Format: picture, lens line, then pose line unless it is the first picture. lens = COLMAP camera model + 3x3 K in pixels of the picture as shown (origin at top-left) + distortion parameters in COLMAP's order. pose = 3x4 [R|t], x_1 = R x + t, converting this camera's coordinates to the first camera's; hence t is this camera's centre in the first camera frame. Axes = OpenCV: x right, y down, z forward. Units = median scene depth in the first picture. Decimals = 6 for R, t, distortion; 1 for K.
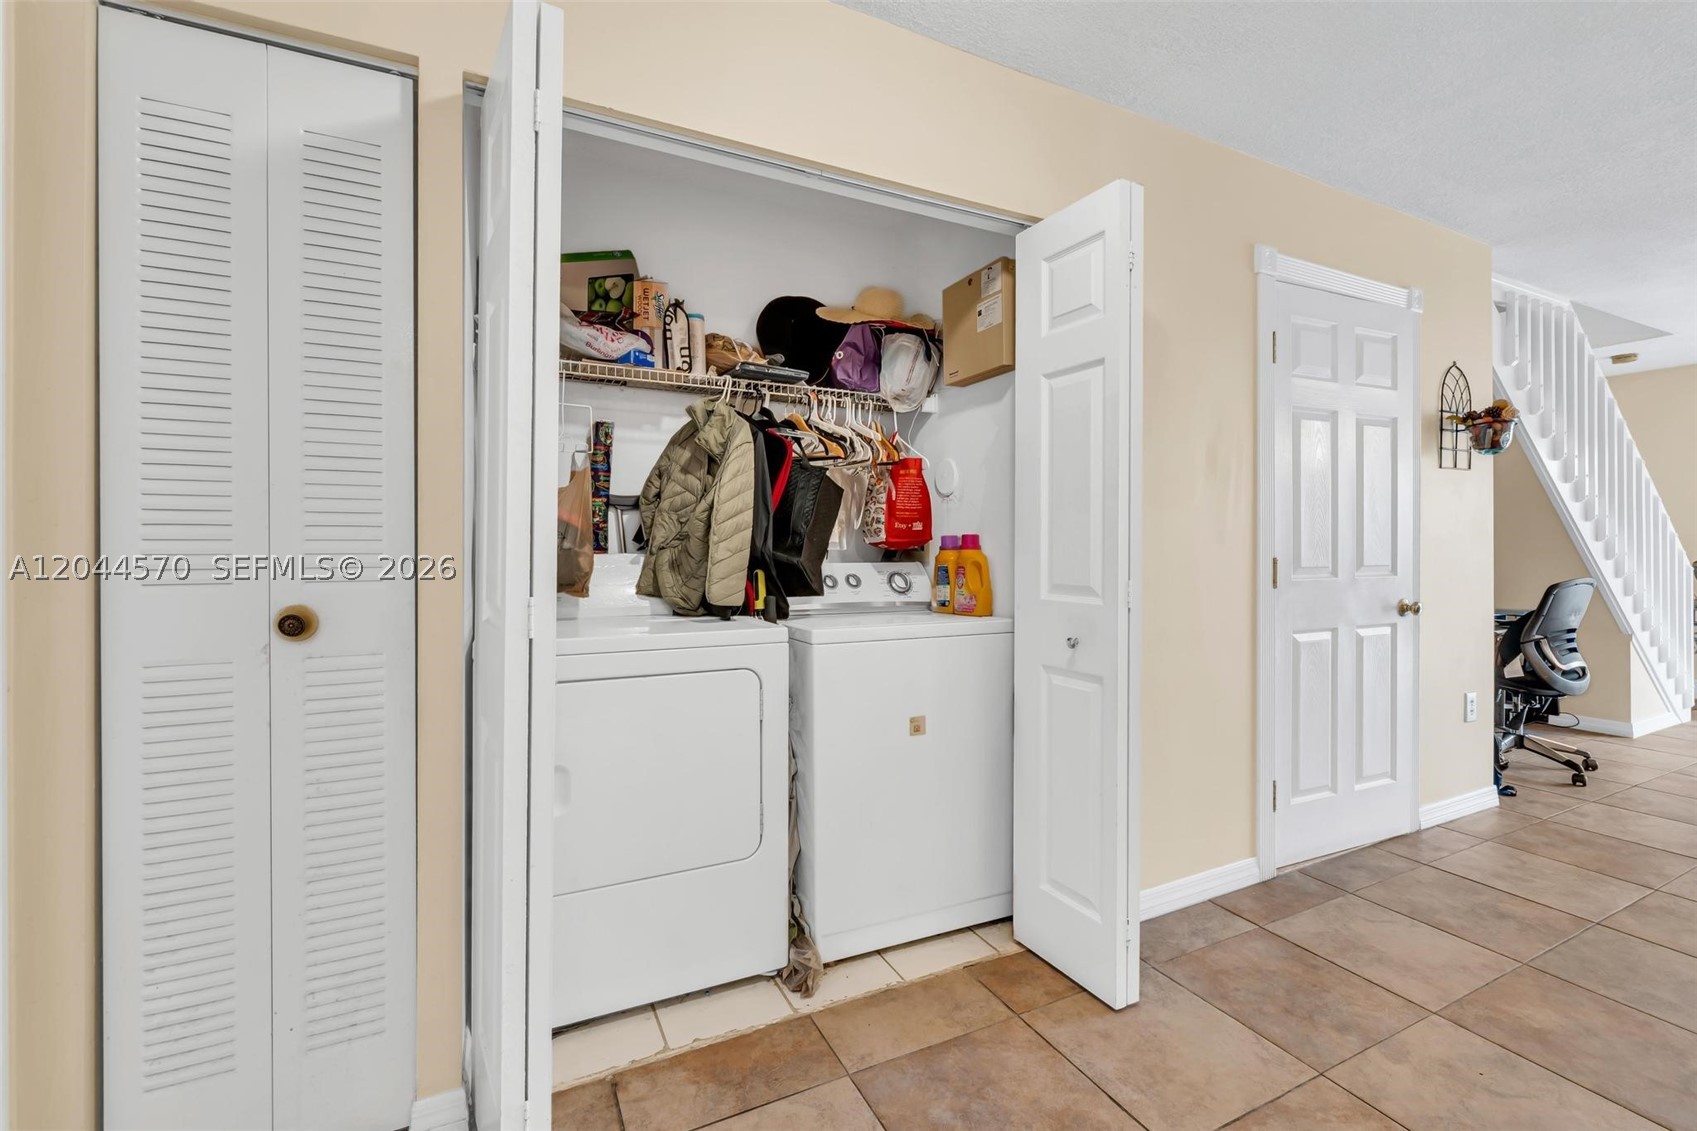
lens RADIAL K [[720.6, 0, 876.3], [0, 720.6, 547.2], [0, 0, 1]] dist [-0.003598, -0.000277]
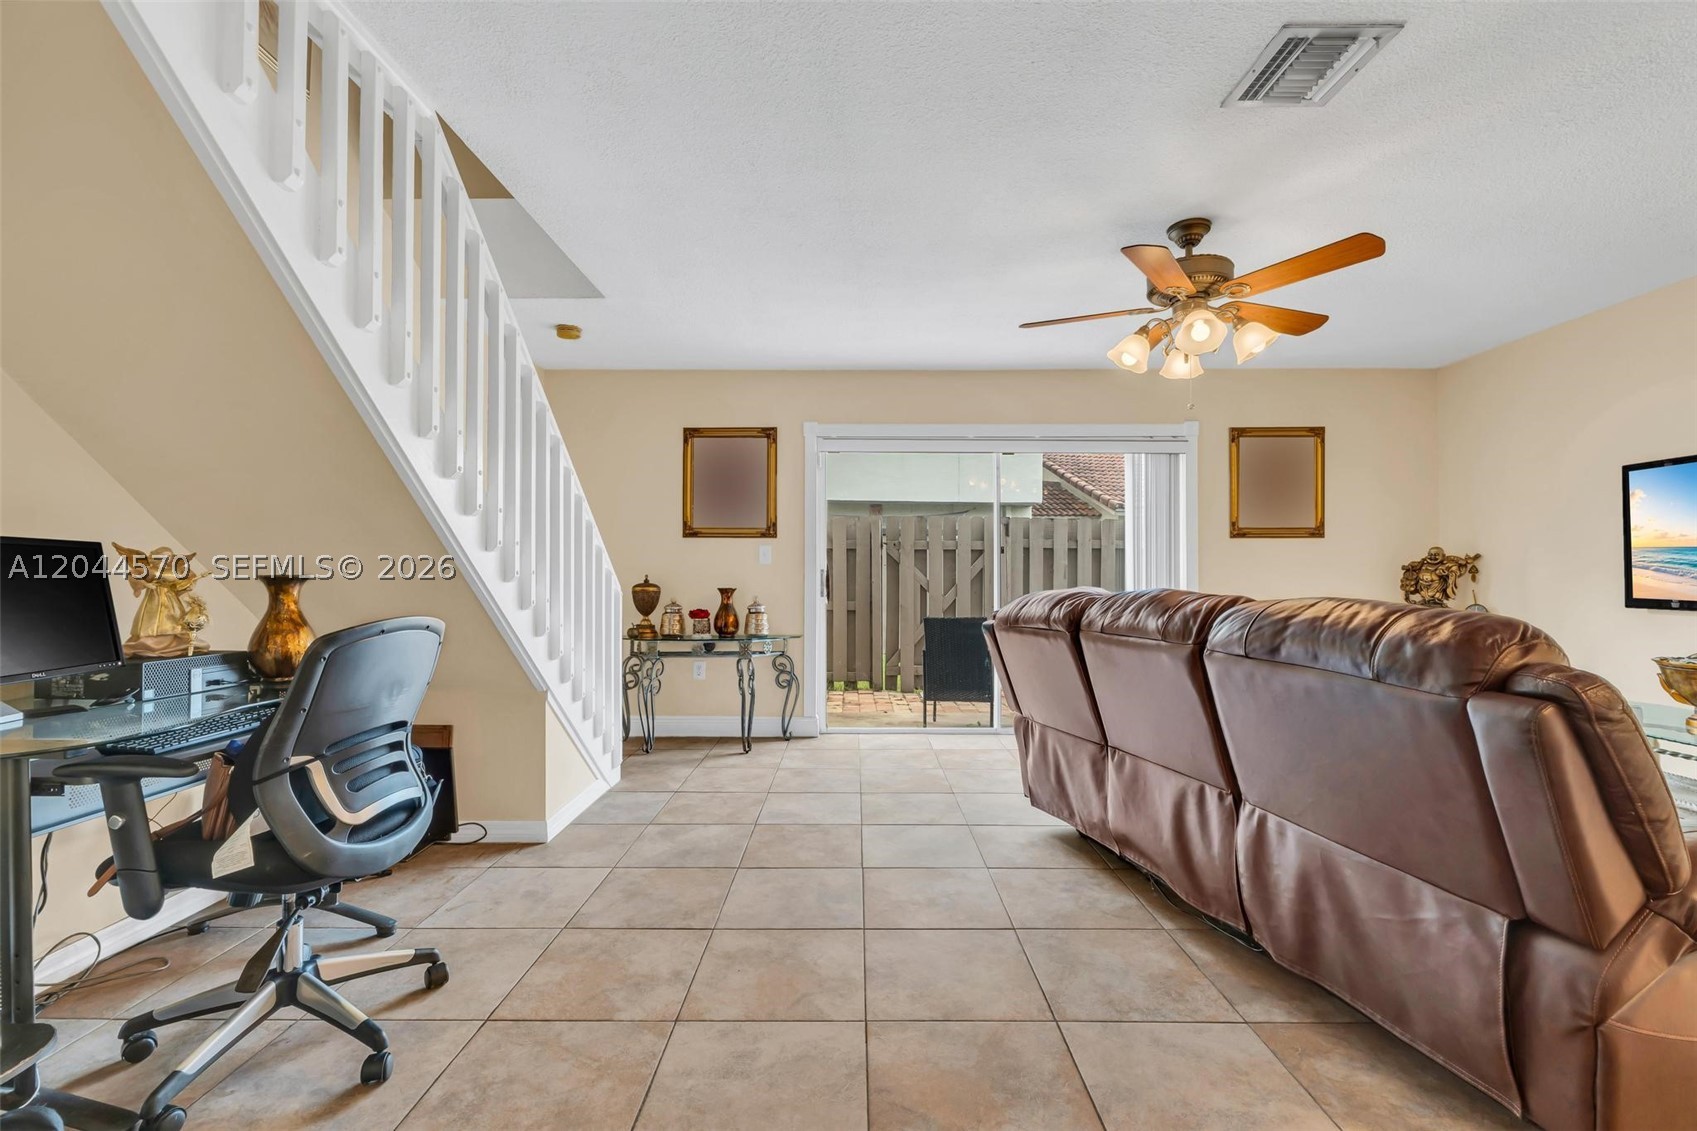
lens RADIAL K [[720.6, 0, 852.5], [0, 720.6, 569.9], [0, 0, 1]] dist [-0.003598, -0.000277]
pose [[0.455084, 0.012844, 0.890356, 0.794328], [-0.002212, 0.999909, -0.013294, 0.020031], [-0.890446, 0.004081, 0.455071, 0.591687]]
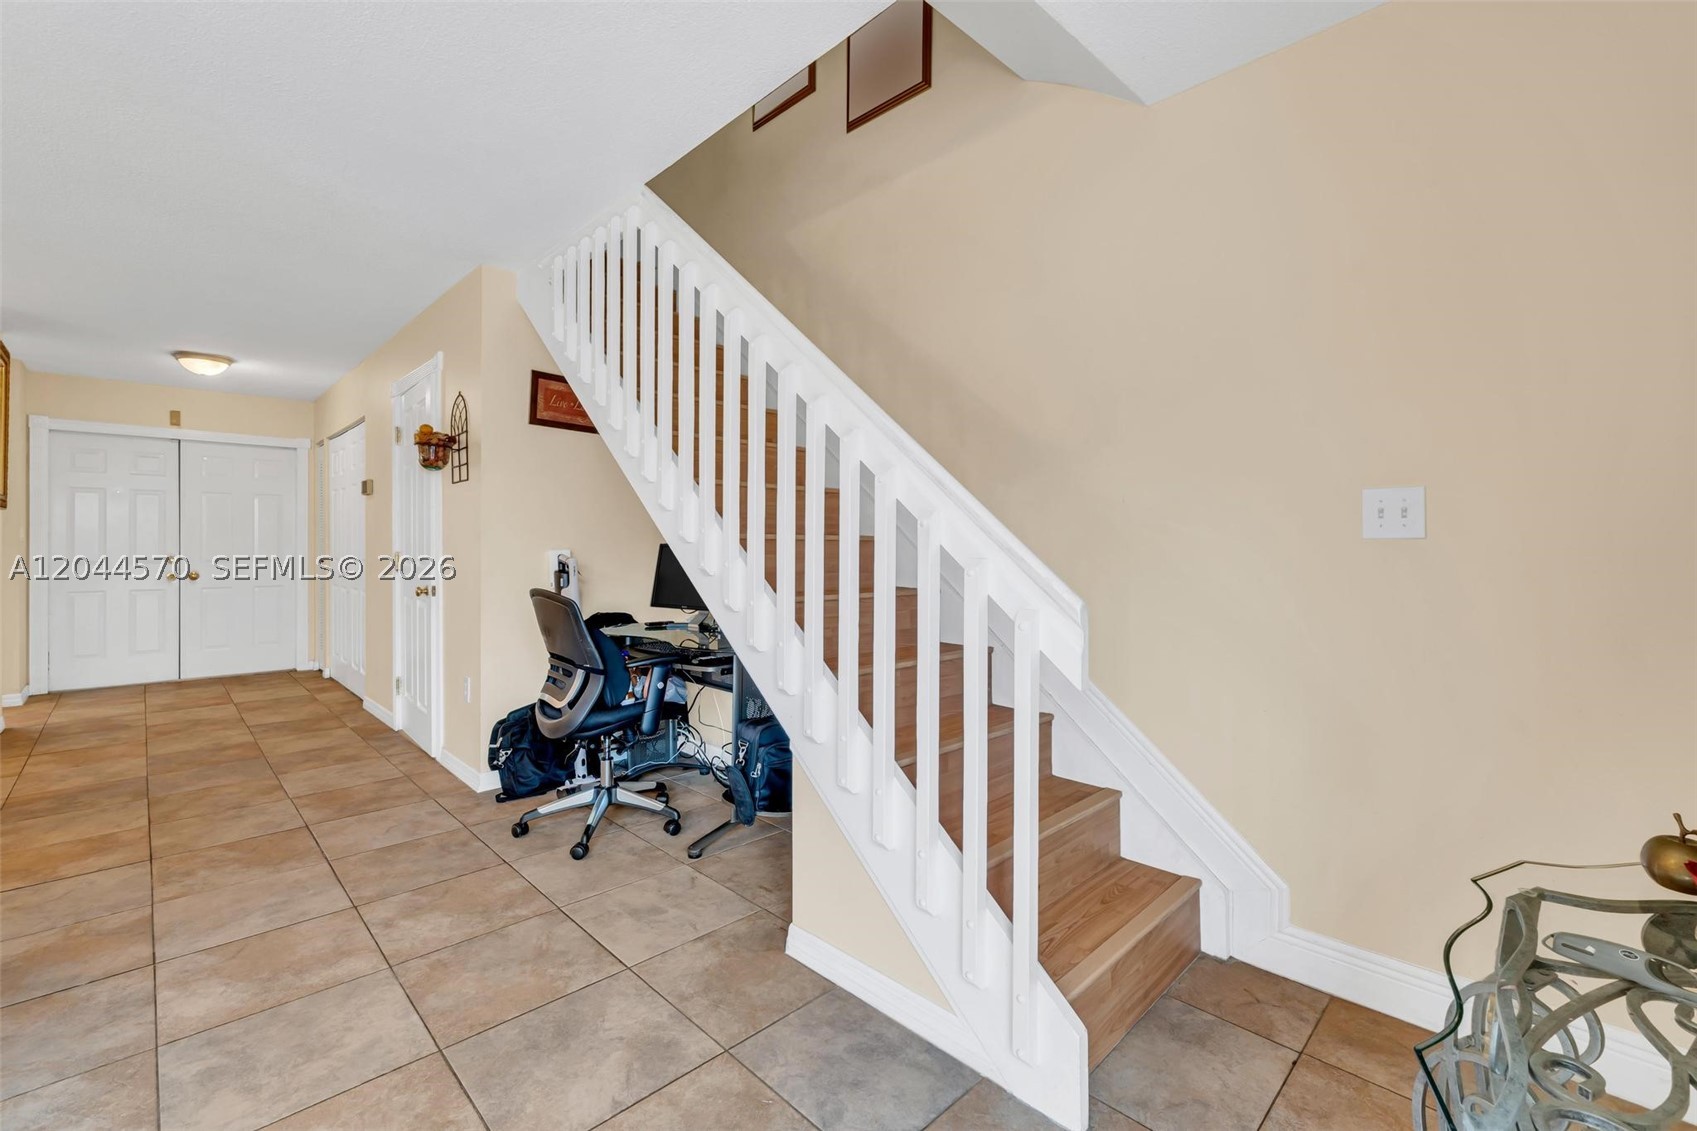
lens RADIAL K [[720.6, 0, 851.5], [0, 720.6, 544.6], [0, 0, 1]] dist [-0.003598, -0.000277]
pose [[0.305358, -0.001039, -0.952237, 2.103143], [-0.003448, 0.999992, -0.002197, -0.005705], [0.952232, 0.003954, 0.305351, 1.234997]]
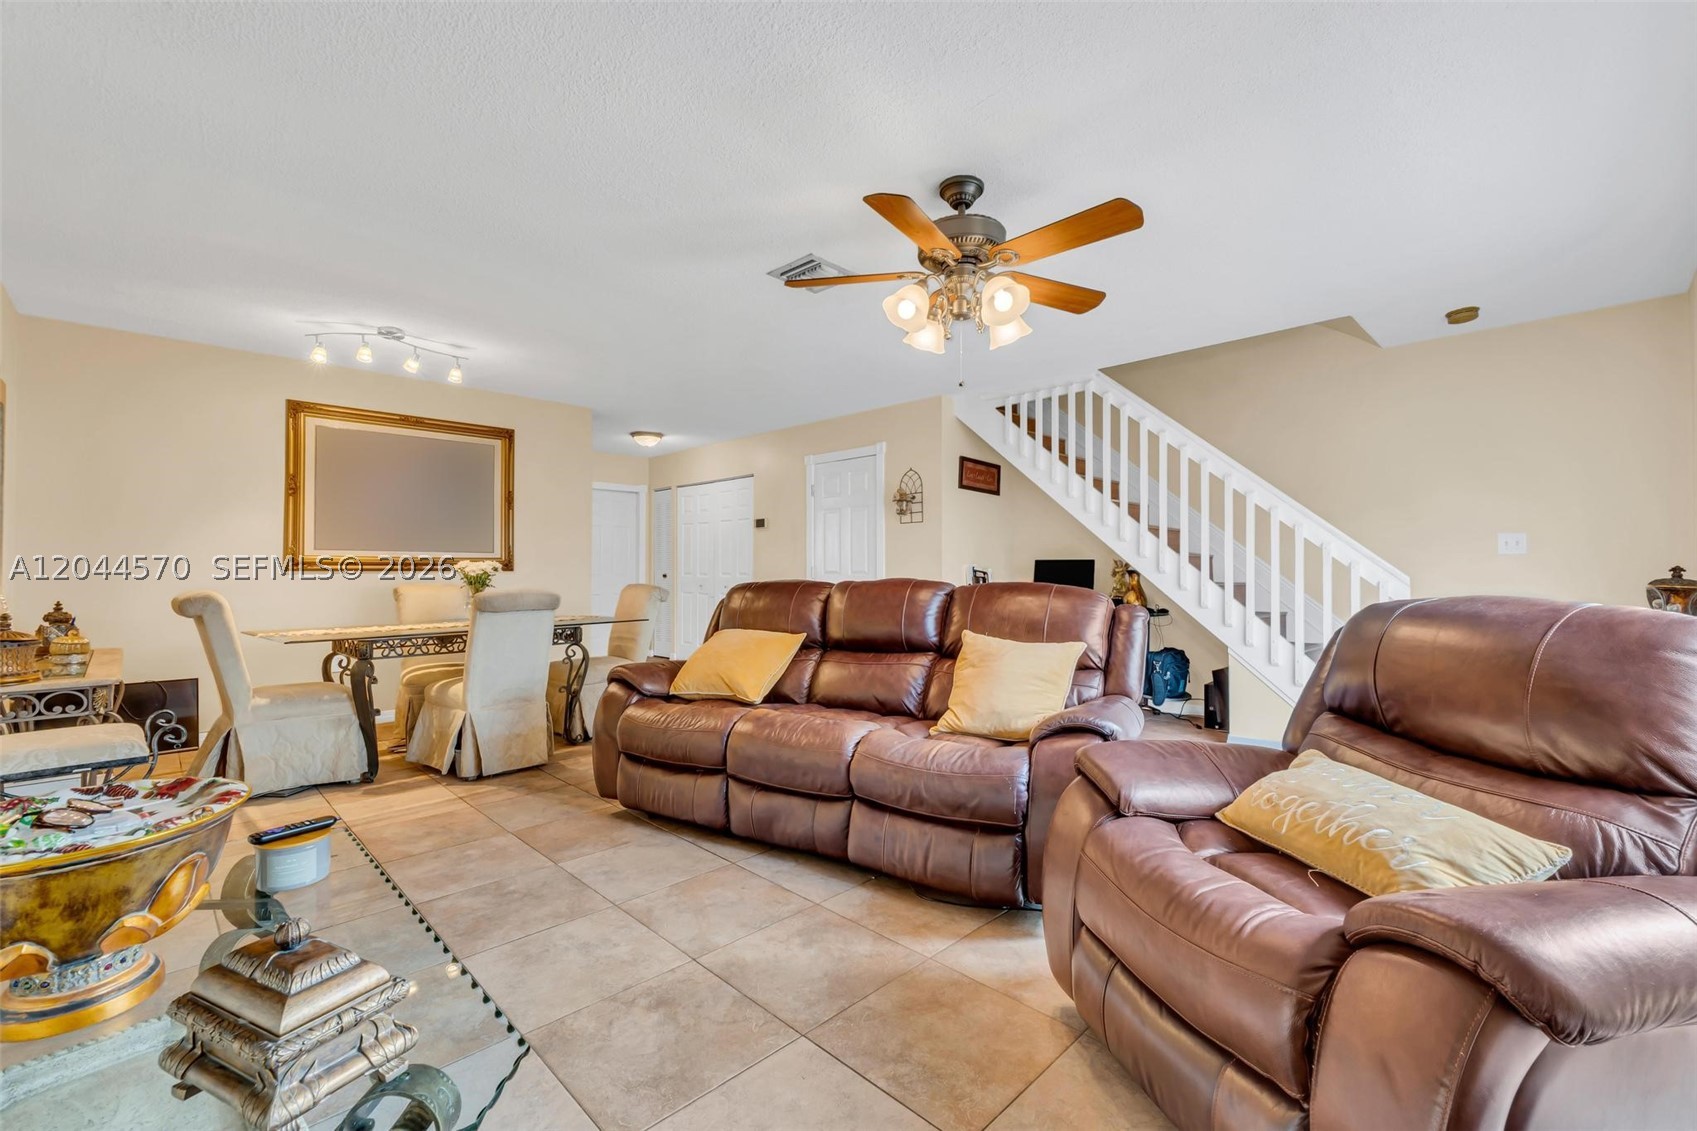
lens RADIAL K [[720.6, 0, 849.2], [0, 720.6, 563.2], [0, 0, 1]] dist [-0.003598, -0.000277]
pose [[0.304315, -0.005950, -0.952553, 2.588116], [-0.001545, 0.999976, -0.006740, 0.013607], [0.952570, 0.003522, 0.304299, 0.239172]]
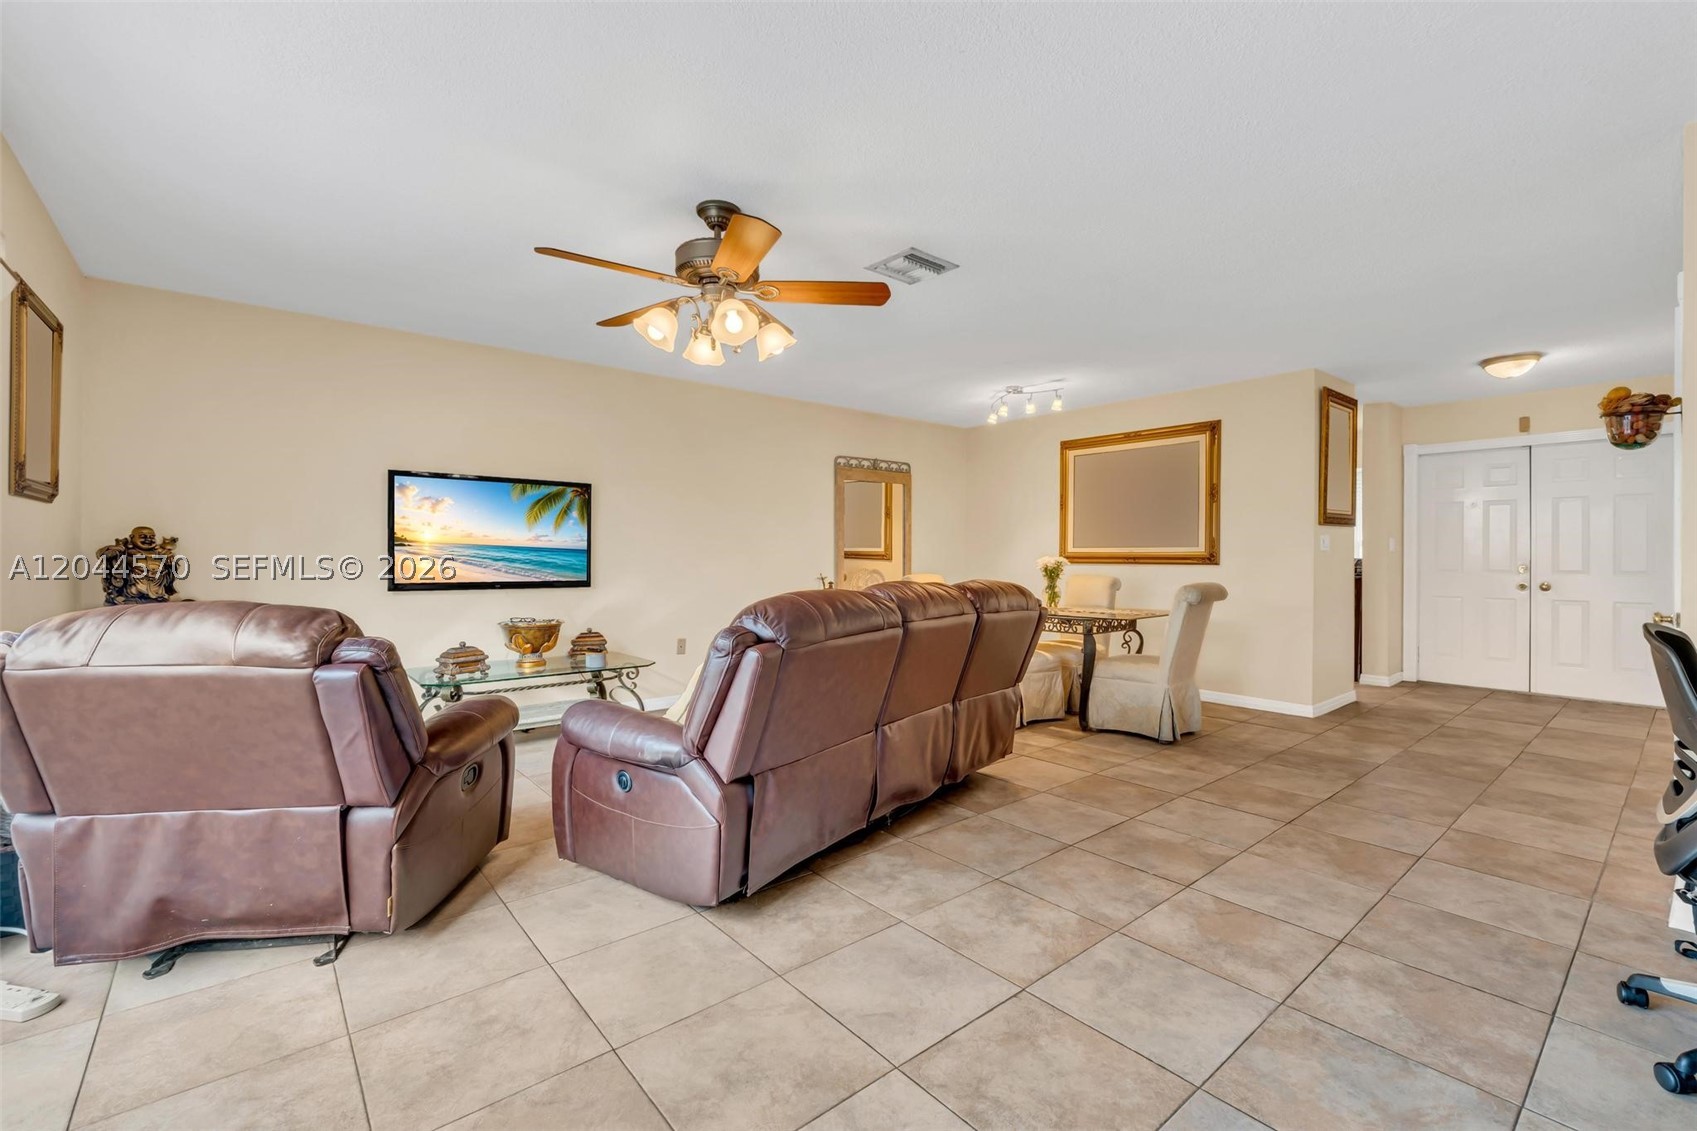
lens RADIAL K [[720.6, 0, 858.1], [0, 720.6, 563.3], [0, 0, 1]] dist [-0.003598, -0.000277]
pose [[-0.973440, 0.005031, -0.228887, 1.851447], [0.002315, 0.999924, 0.012137, -0.006551], [0.228931, 0.011285, -0.973377, 1.539742]]
